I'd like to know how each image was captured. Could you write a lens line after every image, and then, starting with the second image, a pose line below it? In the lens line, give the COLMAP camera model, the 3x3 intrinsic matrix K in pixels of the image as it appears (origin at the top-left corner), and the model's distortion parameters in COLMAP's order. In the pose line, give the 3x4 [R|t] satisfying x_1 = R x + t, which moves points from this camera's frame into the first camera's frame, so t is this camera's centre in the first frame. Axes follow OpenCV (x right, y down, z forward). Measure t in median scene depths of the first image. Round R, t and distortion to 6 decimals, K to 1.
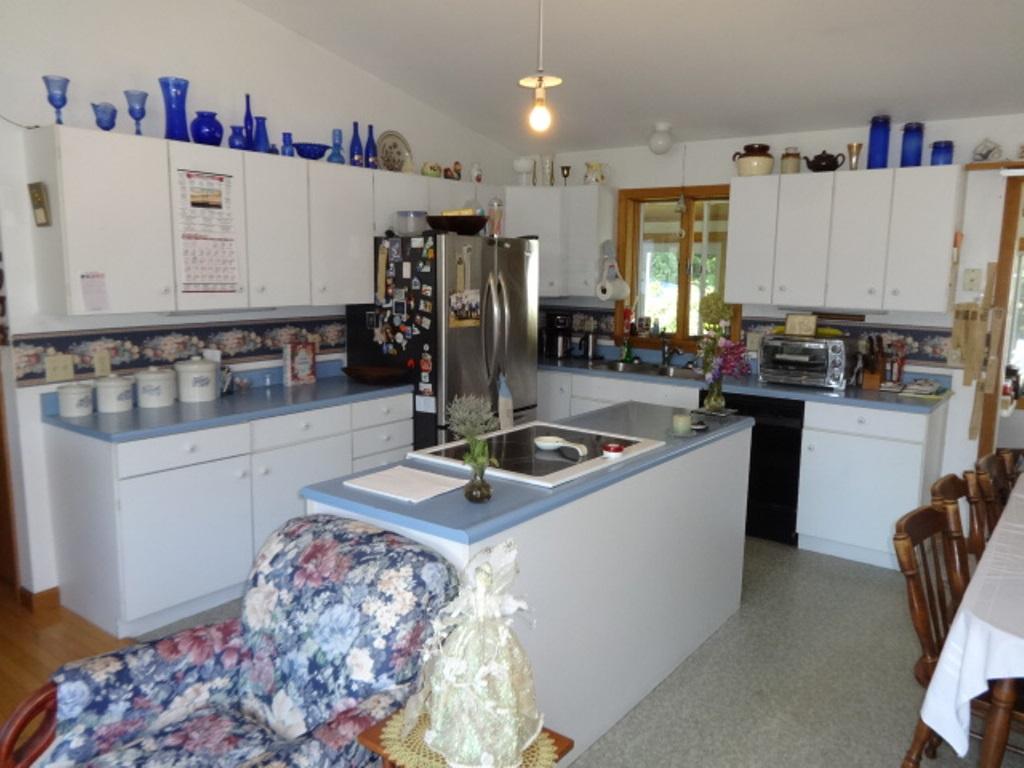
lens RADIAL K [[774.9, 0, 513.6], [0, 774.9, 383.1], [0, 0, 1]] dist [0.003451, 0.008127]
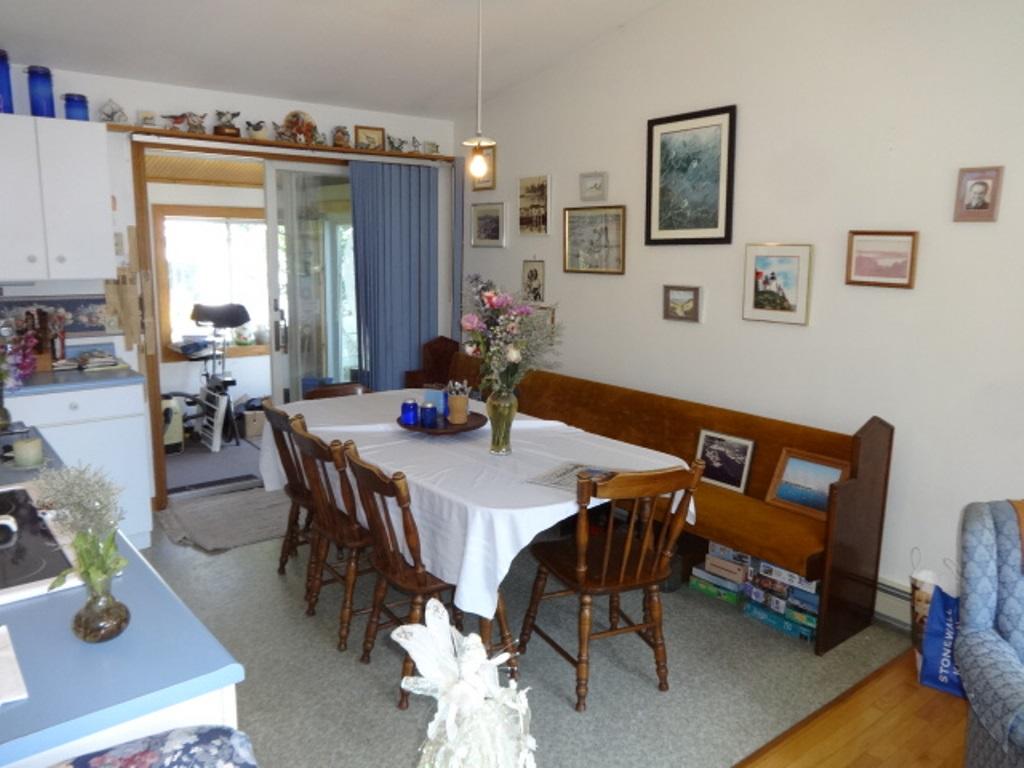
lens RADIAL K [[774.9, 0, 512.8], [0, 774.9, 383.4], [0, 0, 1]] dist [0.003451, 0.008127]
pose [[0.247365, -0.189013, 0.950307, -0.257585], [0.140853, 0.977384, 0.157735, -0.044785], [-0.958630, 0.094835, 0.268394, 0.273143]]
